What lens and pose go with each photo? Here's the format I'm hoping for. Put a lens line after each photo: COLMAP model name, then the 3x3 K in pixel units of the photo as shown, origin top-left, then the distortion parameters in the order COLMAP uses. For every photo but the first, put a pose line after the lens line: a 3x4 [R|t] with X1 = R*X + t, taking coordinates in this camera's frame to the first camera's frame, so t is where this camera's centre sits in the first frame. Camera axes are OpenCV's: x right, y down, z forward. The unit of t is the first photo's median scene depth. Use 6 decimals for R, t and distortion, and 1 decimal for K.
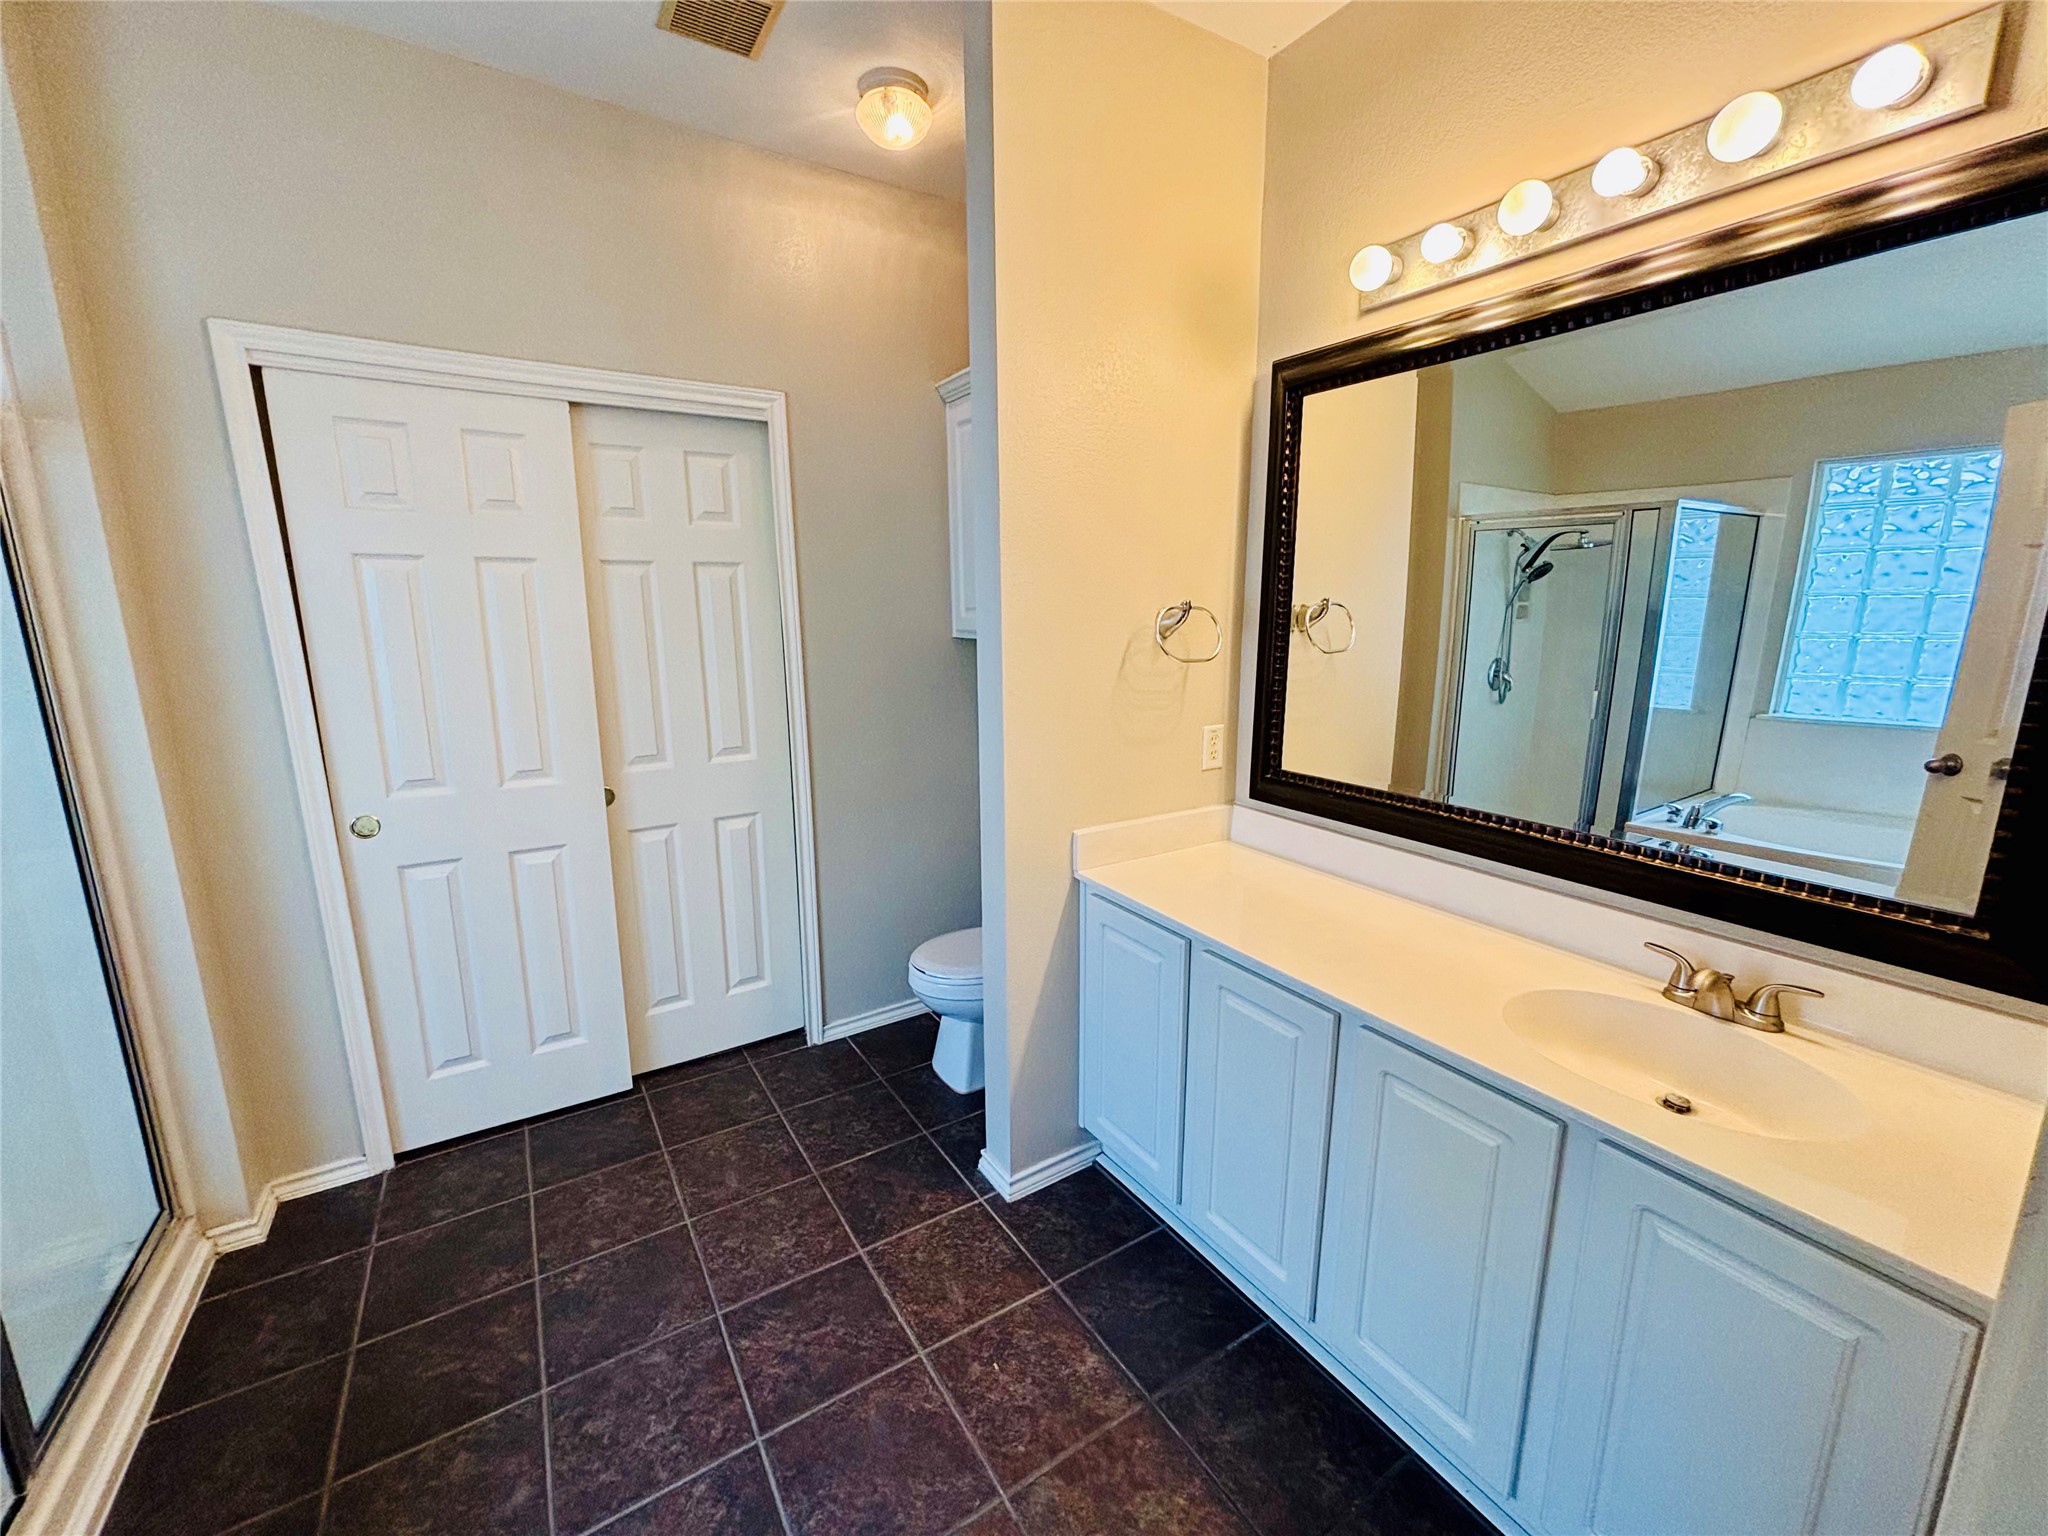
lens RADIAL K [[819.8, 0, 1014.3], [0, 819.8, 768.2], [0, 0, 1]] dist [0.002101, 0.000084]
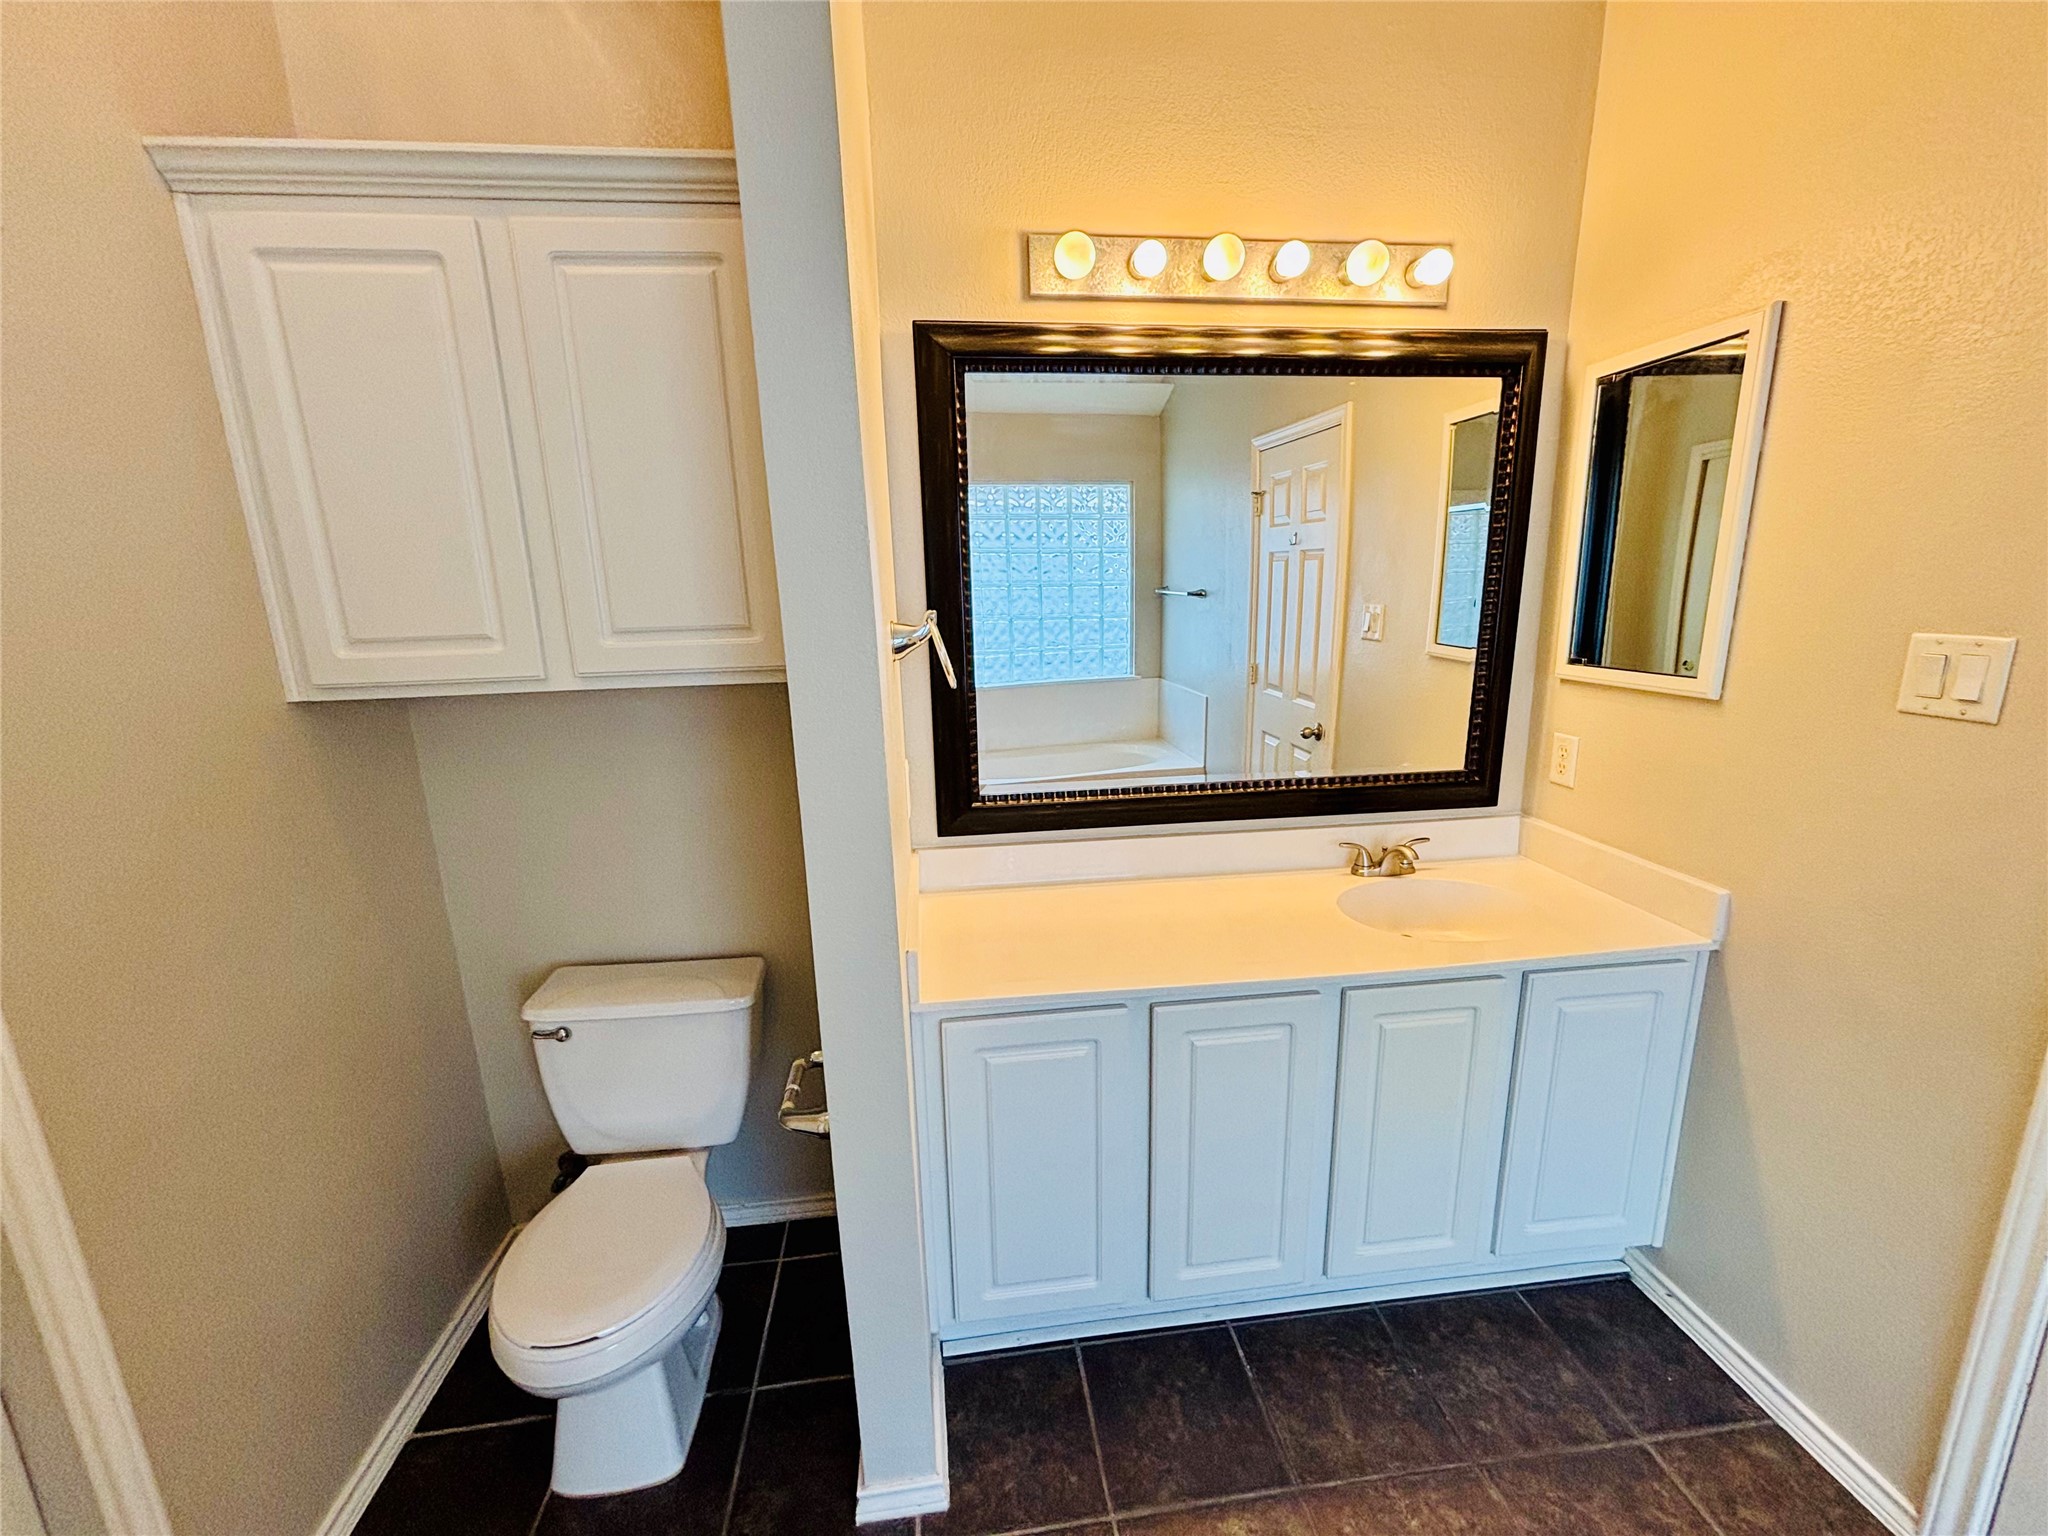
lens RADIAL K [[819.8, 0, 1014.3], [0, 819.8, 768.2], [0, 0, 1]] dist [0.002101, 0.000084]
pose [[0.433949, -0.198267, 0.878851, -0.560635], [0.201221, 0.972172, 0.119963, -0.161089], [-0.878179, 0.124786, 0.461768, 0.697342]]
